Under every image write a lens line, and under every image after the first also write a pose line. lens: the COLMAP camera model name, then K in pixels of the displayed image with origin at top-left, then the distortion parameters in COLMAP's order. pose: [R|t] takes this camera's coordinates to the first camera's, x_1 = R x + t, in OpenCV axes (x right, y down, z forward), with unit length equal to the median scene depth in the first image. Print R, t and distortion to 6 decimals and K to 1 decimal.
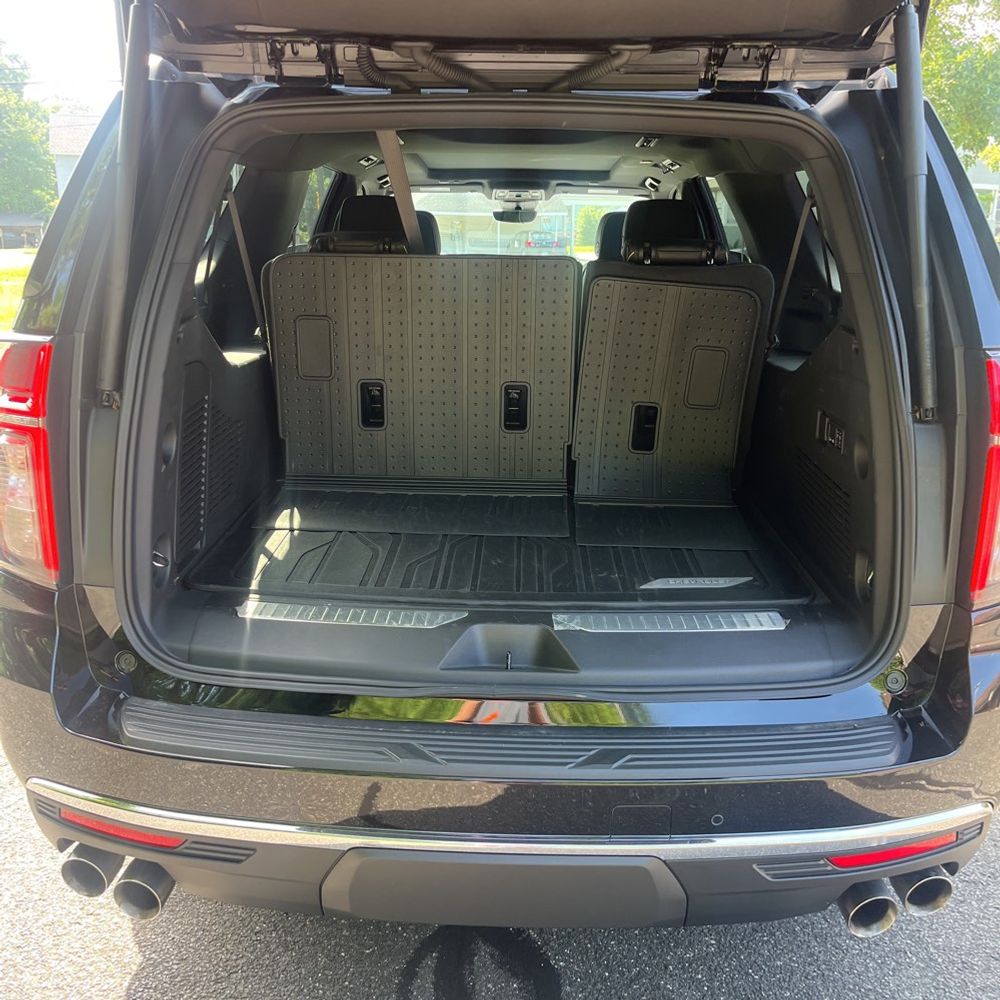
lens RADIAL K [[1032.4, 0, 485.9], [0, 1032.4, 523.4], [0, 0, 1]] dist [0.064165, -0.071170]
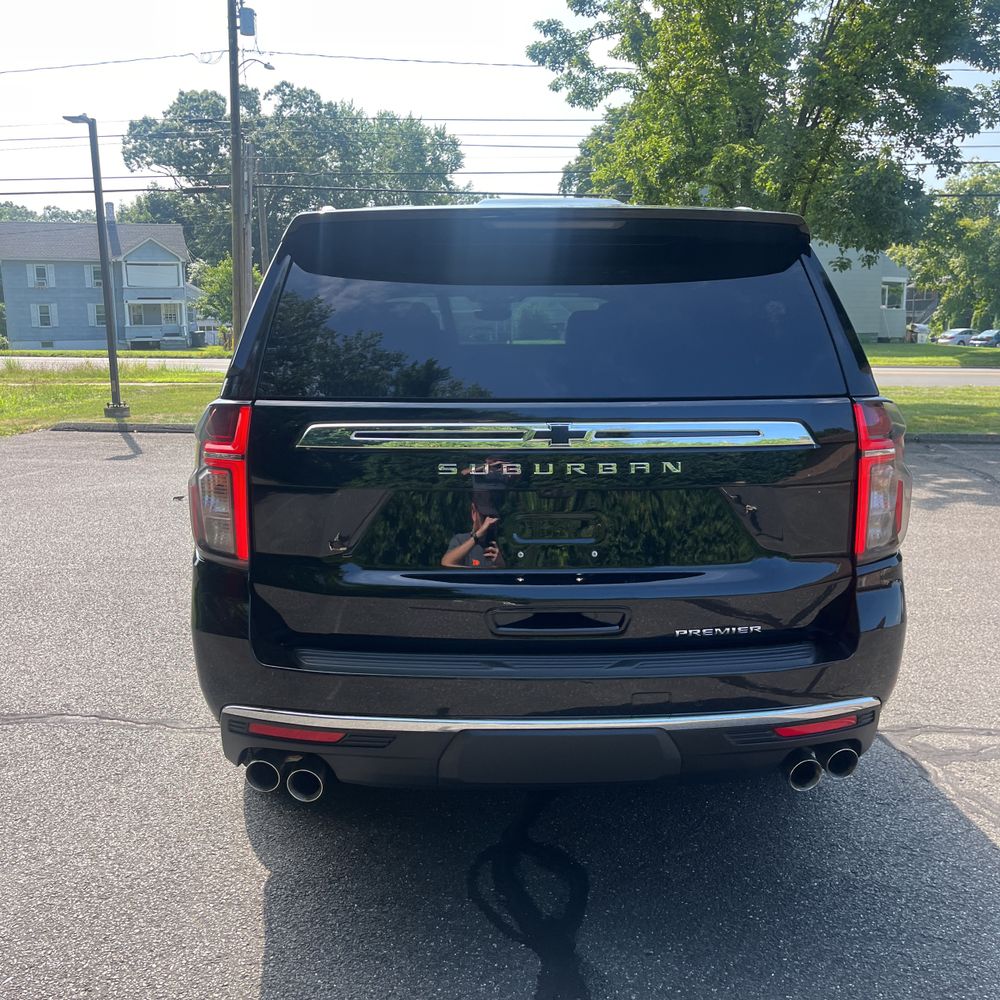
lens RADIAL K [[1033.9, 0, 491.1], [0, 1033.9, 503.4], [0, 0, 1]] dist [0.033099, -0.005663]
pose [[0.997927, -0.027109, 0.058371, -0.113576], [0.033094, 0.994011, -0.104151, 0.099041], [-0.055198, 0.105867, 0.992847, -0.363591]]
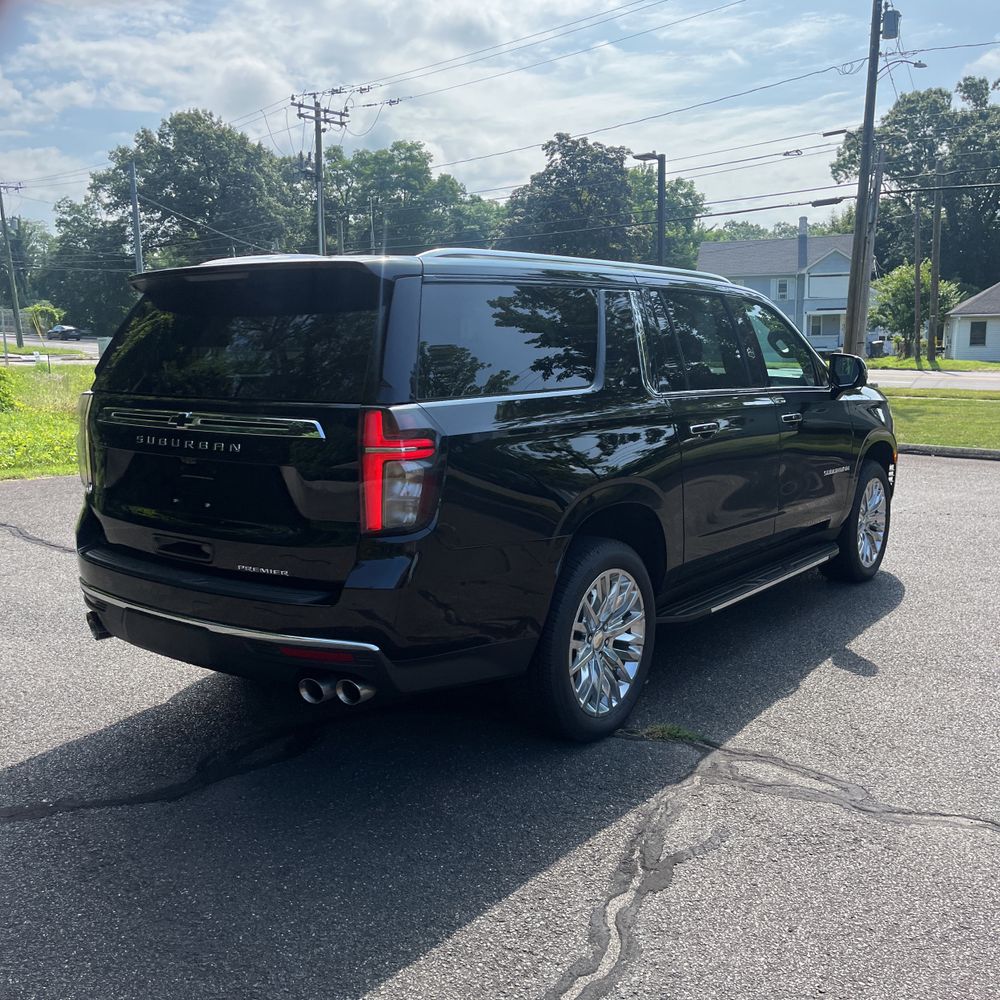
lens RADIAL K [[1032.4, 0, 485.9], [0, 1032.4, 523.4], [0, 0, 1]] dist [0.064165, -0.071170]
pose [[0.813167, 0.085950, -0.575649, 1.287505], [-0.144093, 0.987976, -0.056034, 0.097617], [0.563912, 0.128512, 0.815775, -0.327380]]
